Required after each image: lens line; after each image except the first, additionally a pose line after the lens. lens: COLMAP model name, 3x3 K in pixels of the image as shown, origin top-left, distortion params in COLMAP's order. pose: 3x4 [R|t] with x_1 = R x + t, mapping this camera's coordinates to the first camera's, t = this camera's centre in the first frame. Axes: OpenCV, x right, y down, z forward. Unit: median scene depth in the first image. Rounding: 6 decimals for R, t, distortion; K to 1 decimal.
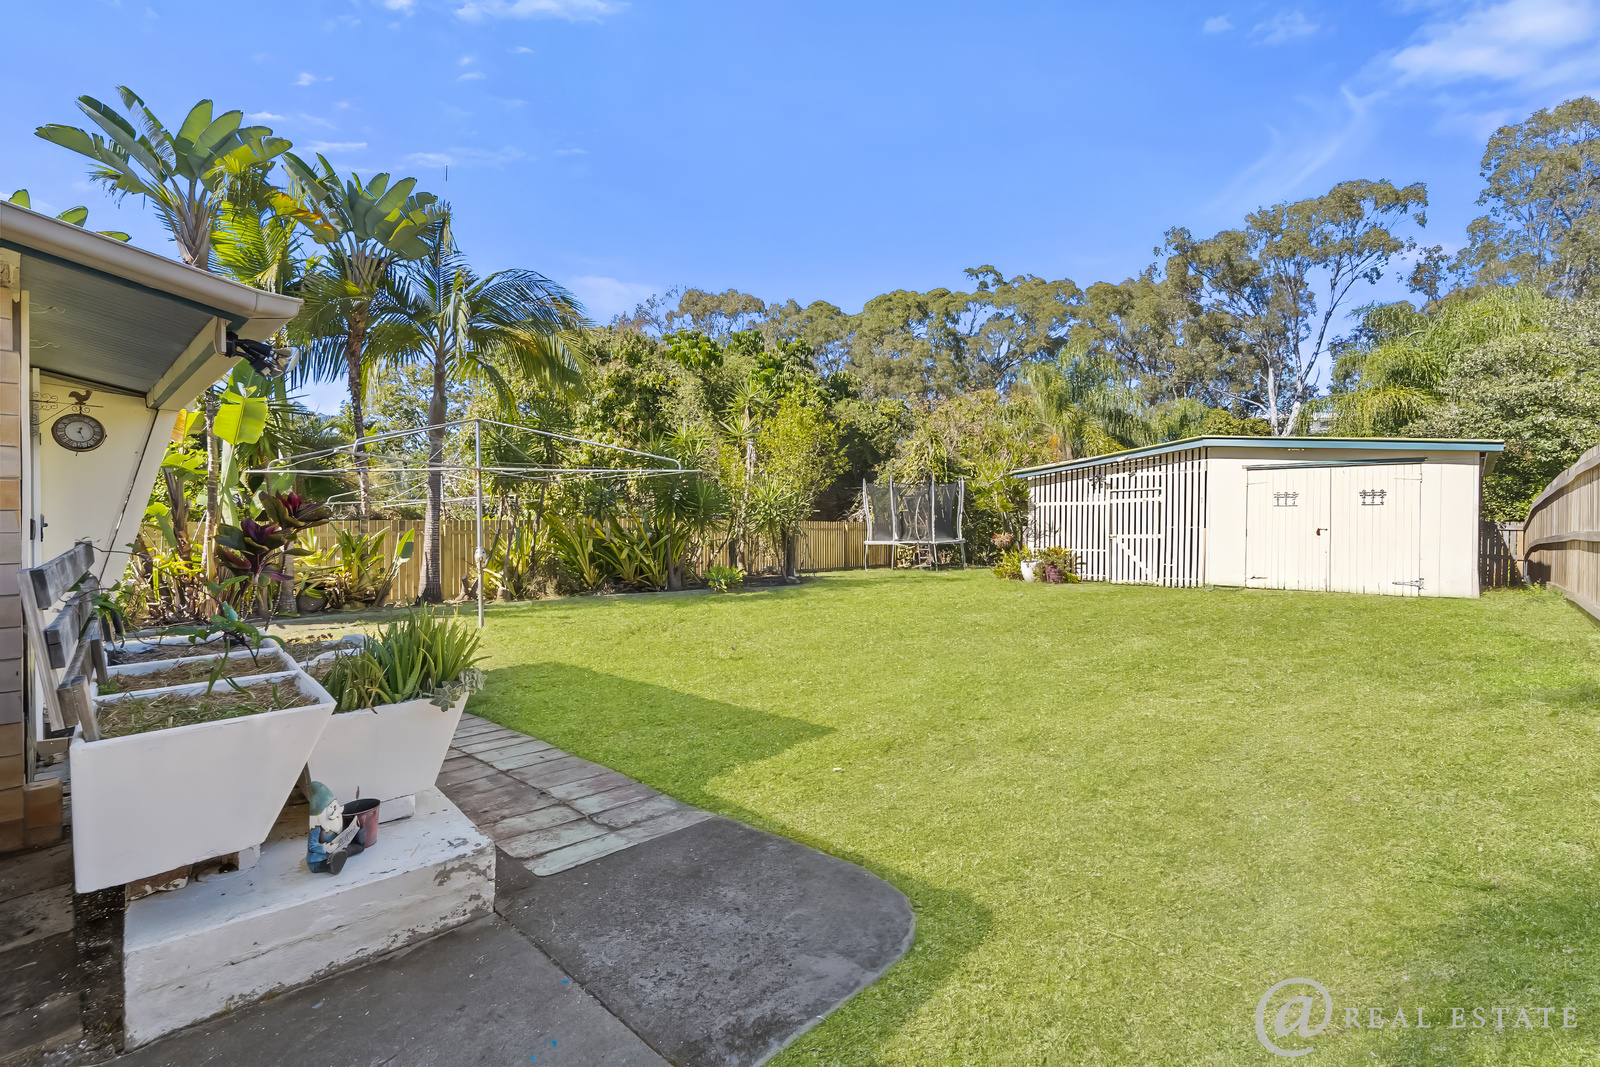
lens RADIAL K [[725.5, 0, 800.8], [0, 725.5, 540.3], [0, 0, 1]] dist [-0.001648, -0.000474]
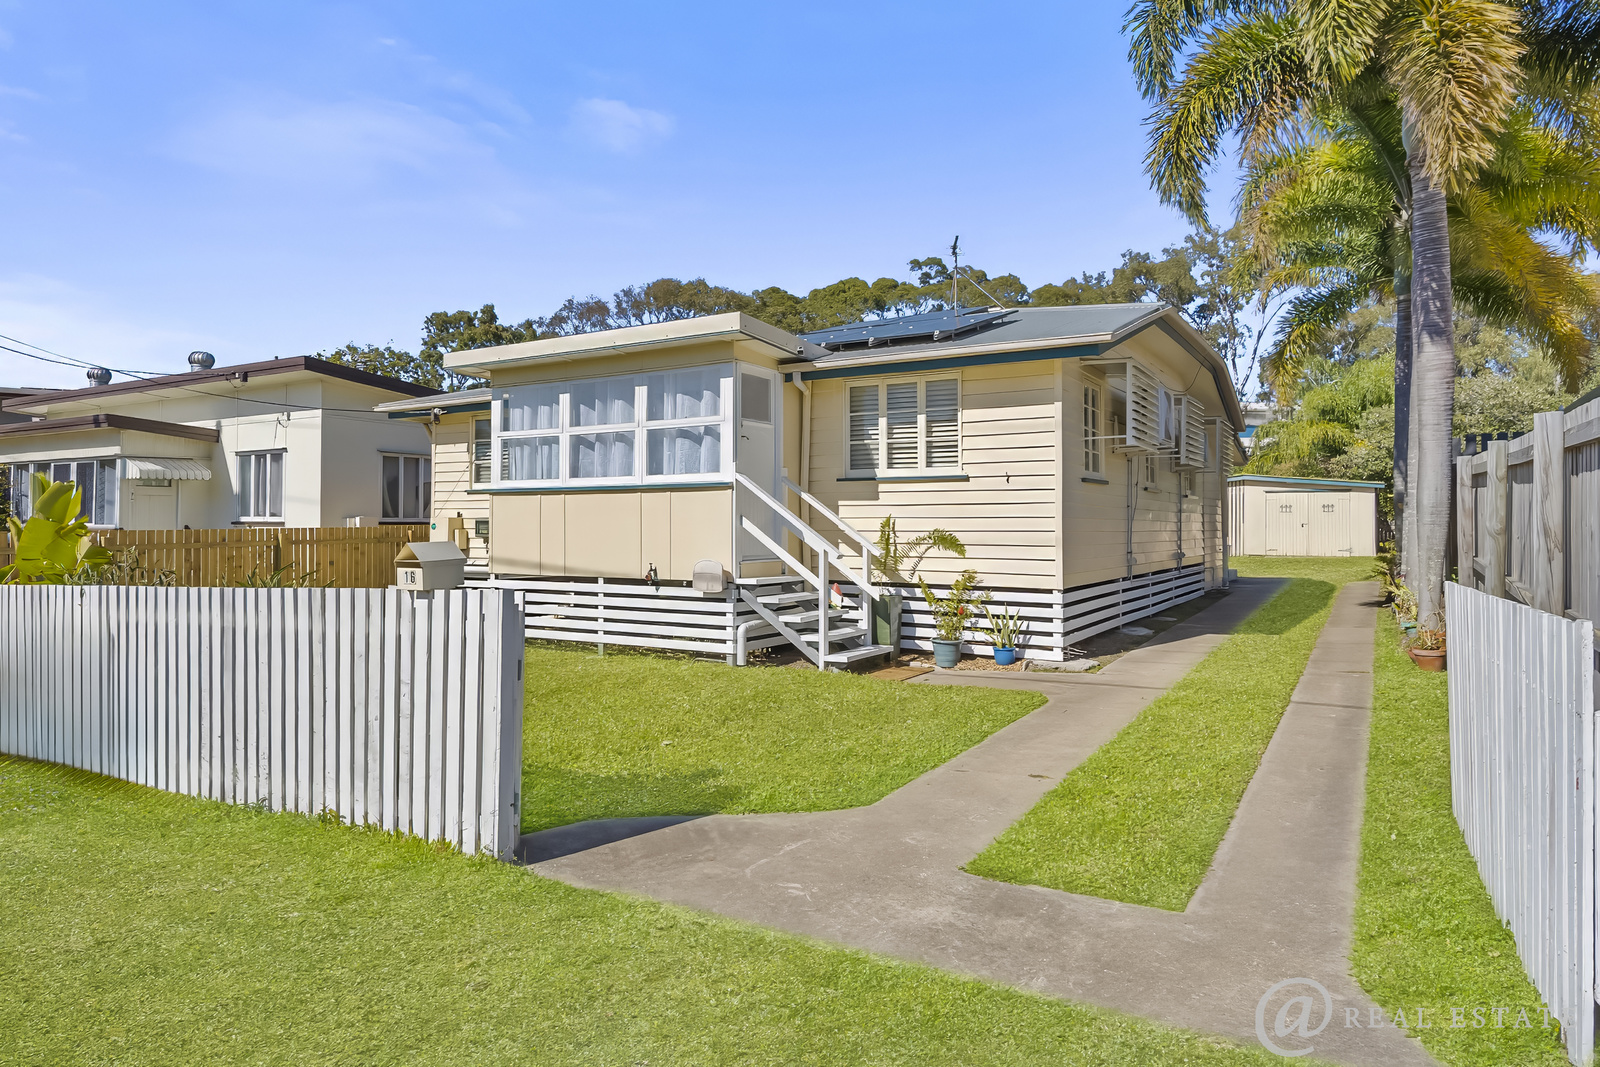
lens RADIAL K [[876.7, 0, 798.9], [0, 876.7, 529.4], [0, 0, 1]] dist [-0.000447, -0.000004]
pose [[0.986970, -0.006756, 0.160760, -0.195088], [0.009664, 0.999803, -0.017314, 0.004980], [-0.160612, 0.018642, 0.986842, -0.215238]]
